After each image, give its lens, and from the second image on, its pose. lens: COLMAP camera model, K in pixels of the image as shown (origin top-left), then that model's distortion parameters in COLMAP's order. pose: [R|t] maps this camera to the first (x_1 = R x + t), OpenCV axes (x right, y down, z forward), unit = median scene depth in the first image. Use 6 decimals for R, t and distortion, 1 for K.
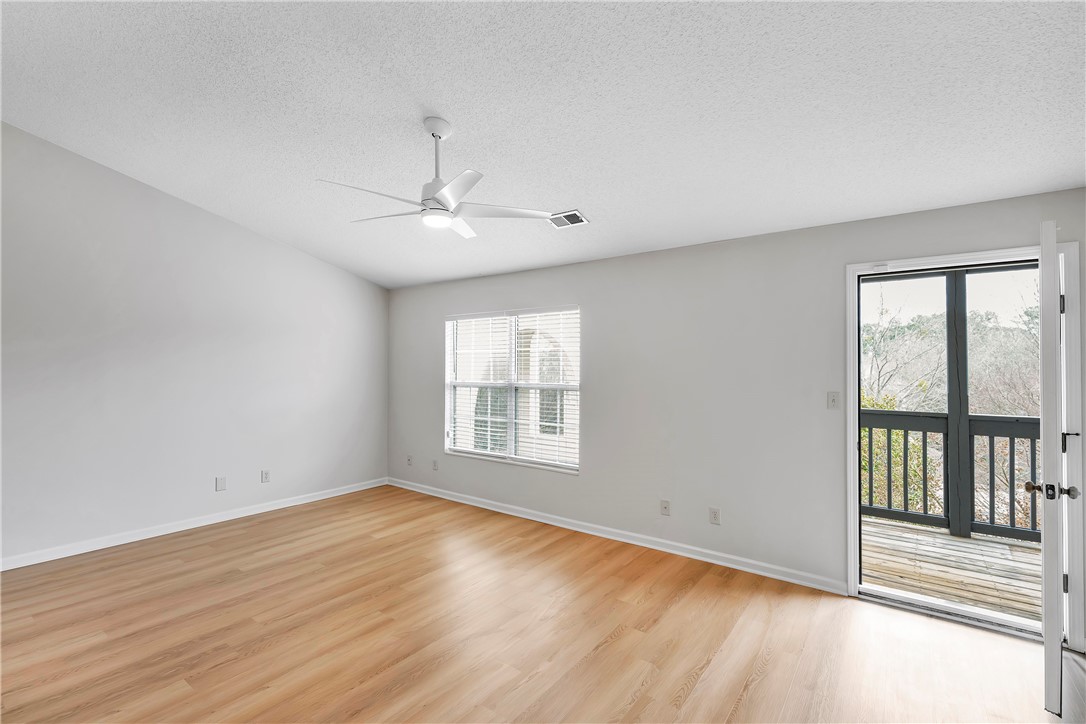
lens RADIAL K [[484.9, 0, 541.8], [0, 484.9, 364.1], [0, 0, 1]] dist [-0.001487, 0.000154]
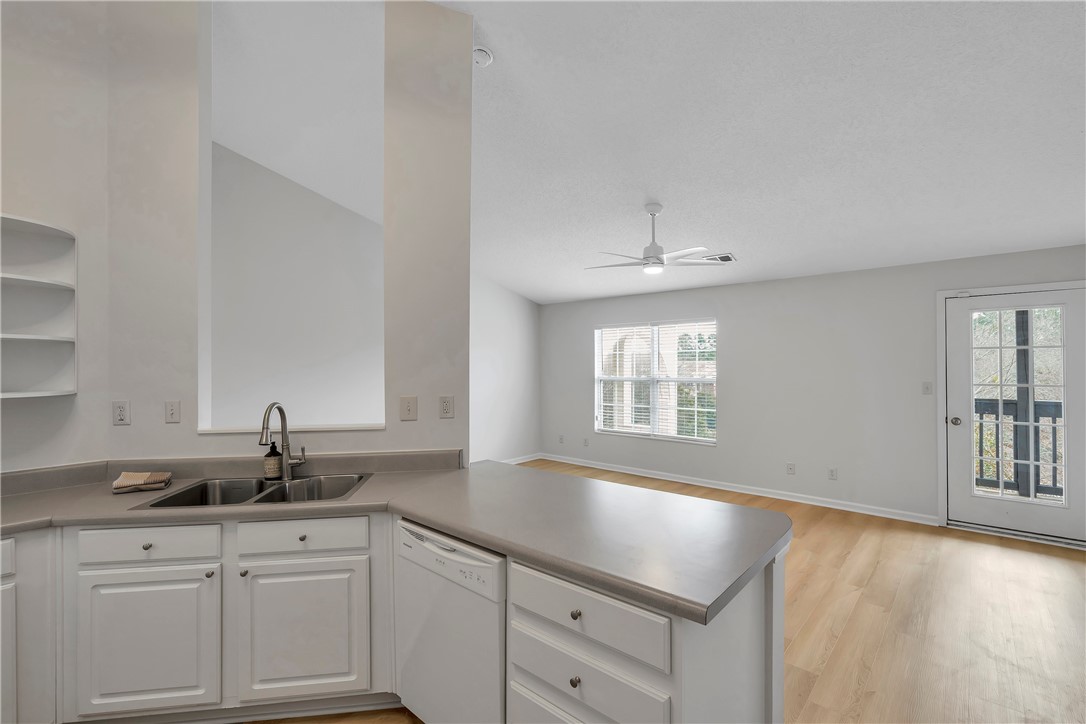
lens RADIAL K [[484.9, 0, 541.6], [0, 484.9, 364.3], [0, 0, 1]] dist [-0.001487, 0.000154]
pose [[0.996179, -0.006210, -0.087117, -0.279087], [0.006638, 0.999967, 0.004622, -0.005468], [0.087085, -0.005183, 0.996187, -0.356676]]
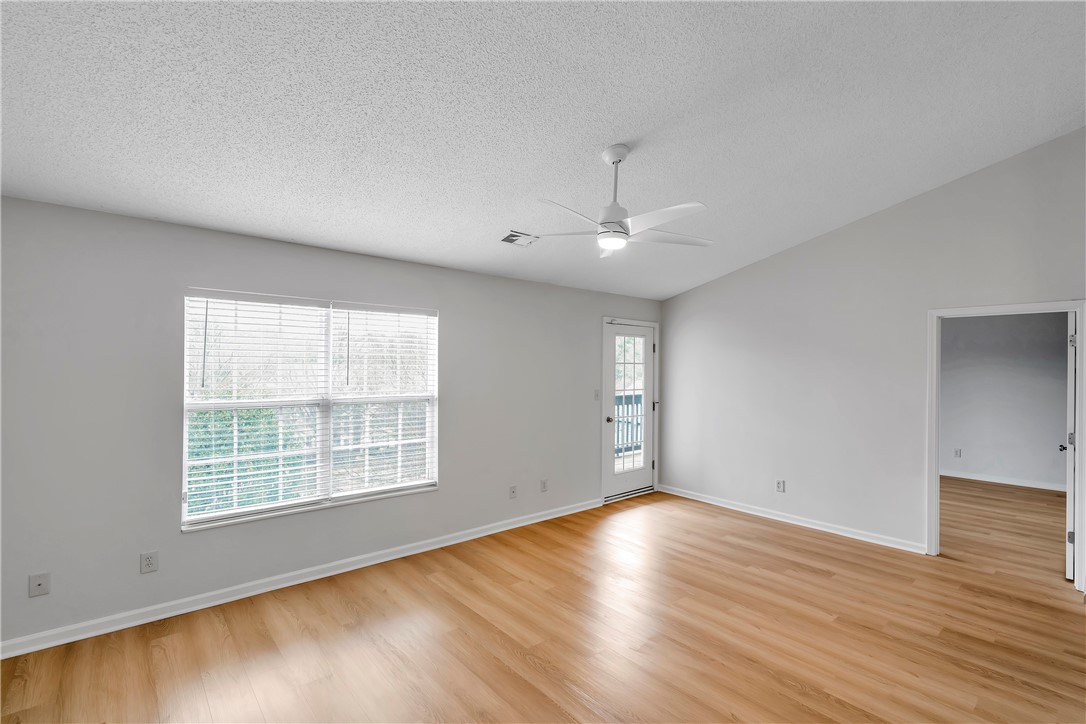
lens RADIAL K [[484.9, 0, 535.7], [0, 484.9, 364.1], [0, 0, 1]] dist [-0.001487, 0.000154]
pose [[0.229601, 0.009233, 0.973241, -0.803128], [-0.009720, 0.999927, -0.007193, -0.013004], [-0.973236, -0.007808, 0.229674, 0.588638]]
